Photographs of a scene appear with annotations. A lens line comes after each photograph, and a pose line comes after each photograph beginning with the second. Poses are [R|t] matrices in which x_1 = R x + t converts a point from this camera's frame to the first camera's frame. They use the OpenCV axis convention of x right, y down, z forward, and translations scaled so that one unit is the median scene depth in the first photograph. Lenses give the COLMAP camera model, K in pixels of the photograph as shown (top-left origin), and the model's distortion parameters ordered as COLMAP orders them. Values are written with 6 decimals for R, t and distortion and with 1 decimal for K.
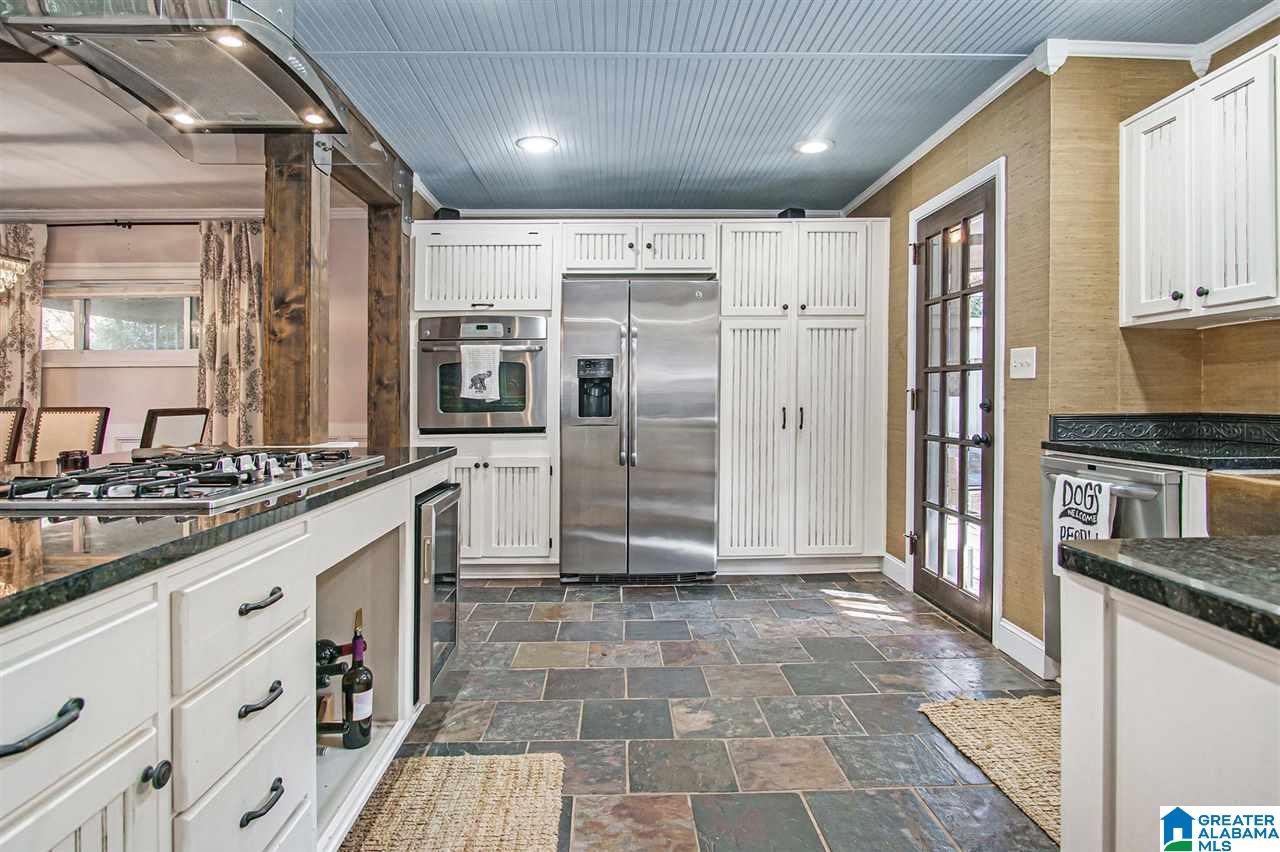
lens RADIAL K [[732.4, 0, 624.0], [0, 732.4, 395.0], [0, 0, 1]] dist [-0.024974, 0.000686]
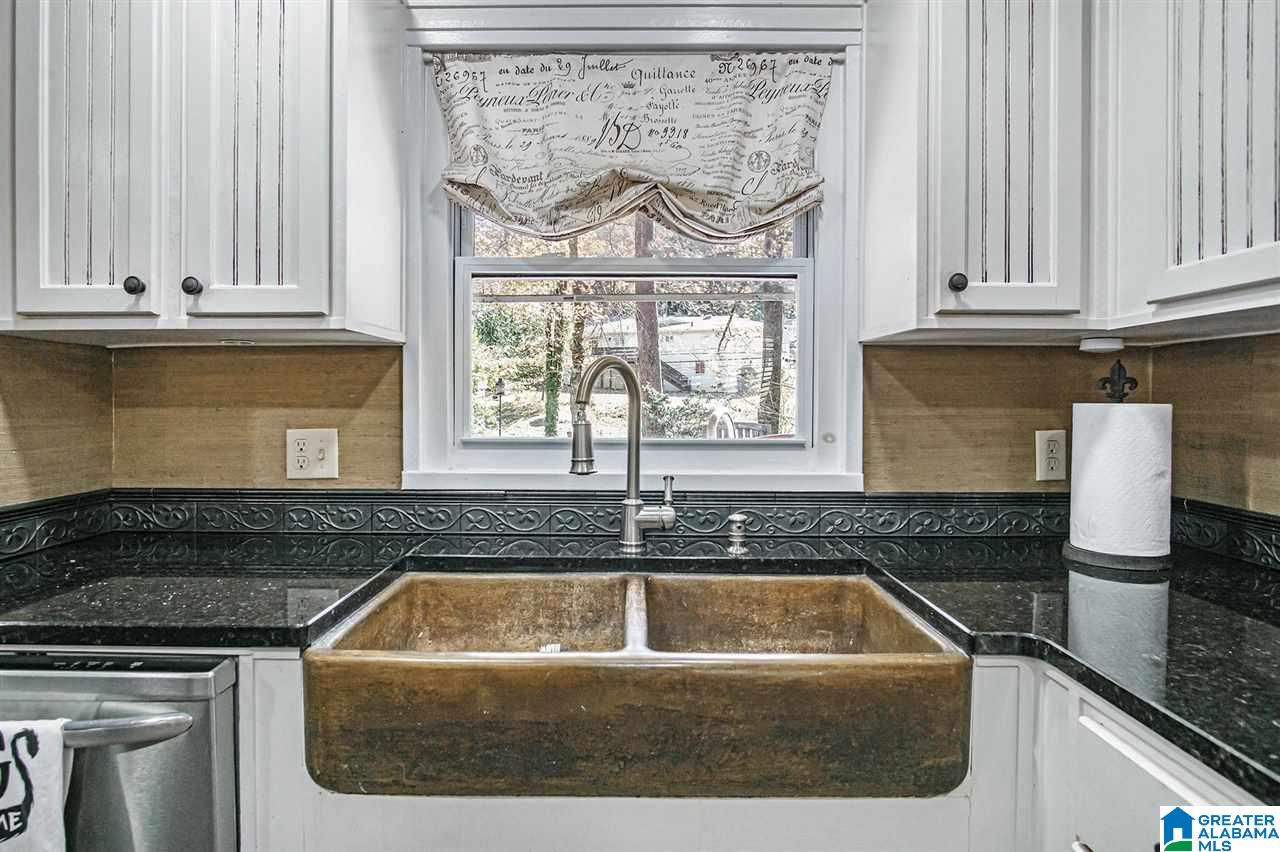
lens RADIAL K [[688.5, 0, 620.7], [0, 688.5, 399.4], [0, 0, 1]] dist [-0.018923, 0.001346]
pose [[0.036387, 0.004399, 0.999328, 0.165186], [-0.007326, 0.999965, -0.004135, -0.032403], [-0.999311, -0.007171, 0.036418, 0.366887]]
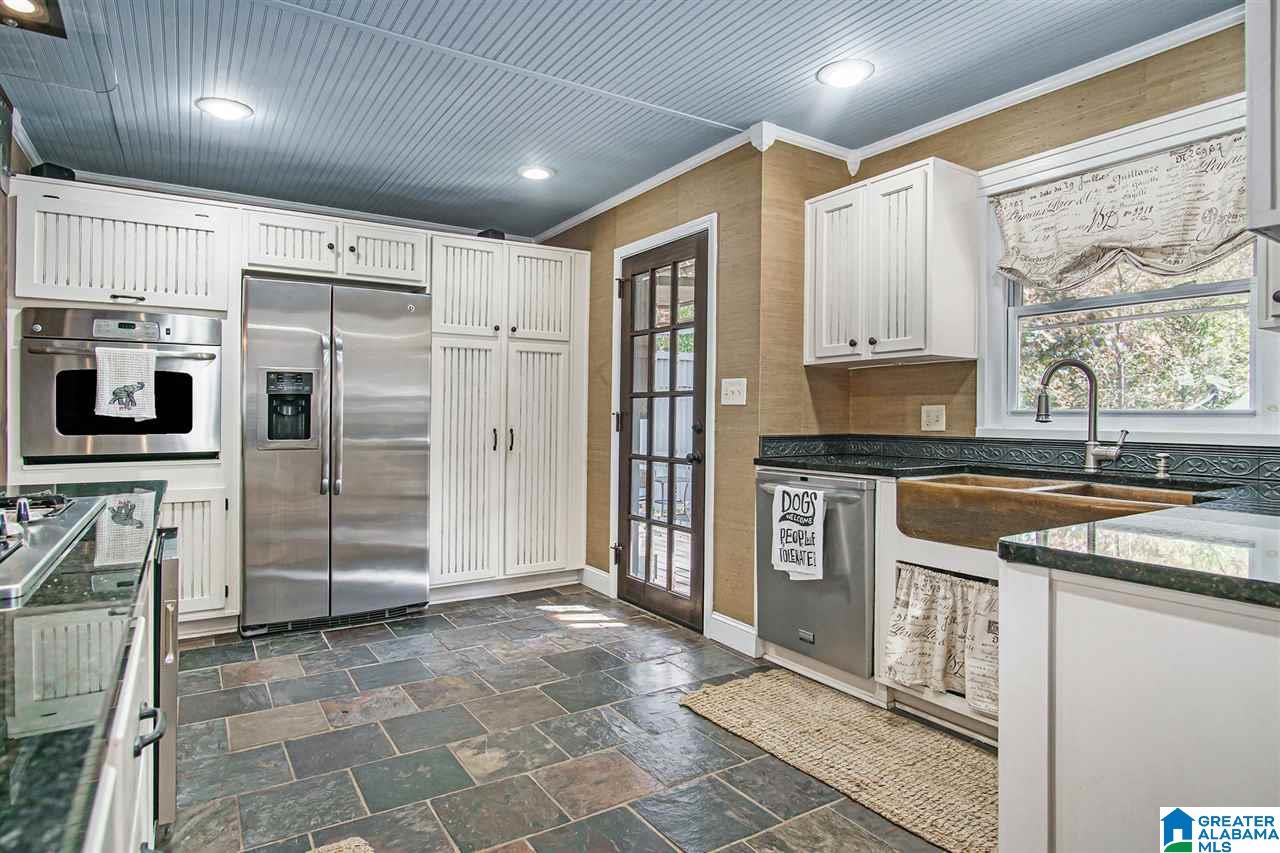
lens RADIAL K [[721.8, 0, 646.9], [0, 721.8, 417.8], [0, 0, 1]] dist [-0.023508, 0.001398]
pose [[0.847689, 0.009054, 0.530416, -0.132513], [-0.011057, 0.999939, 0.000601, -0.000784], [-0.530378, -0.006375, 0.847737, 0.061272]]
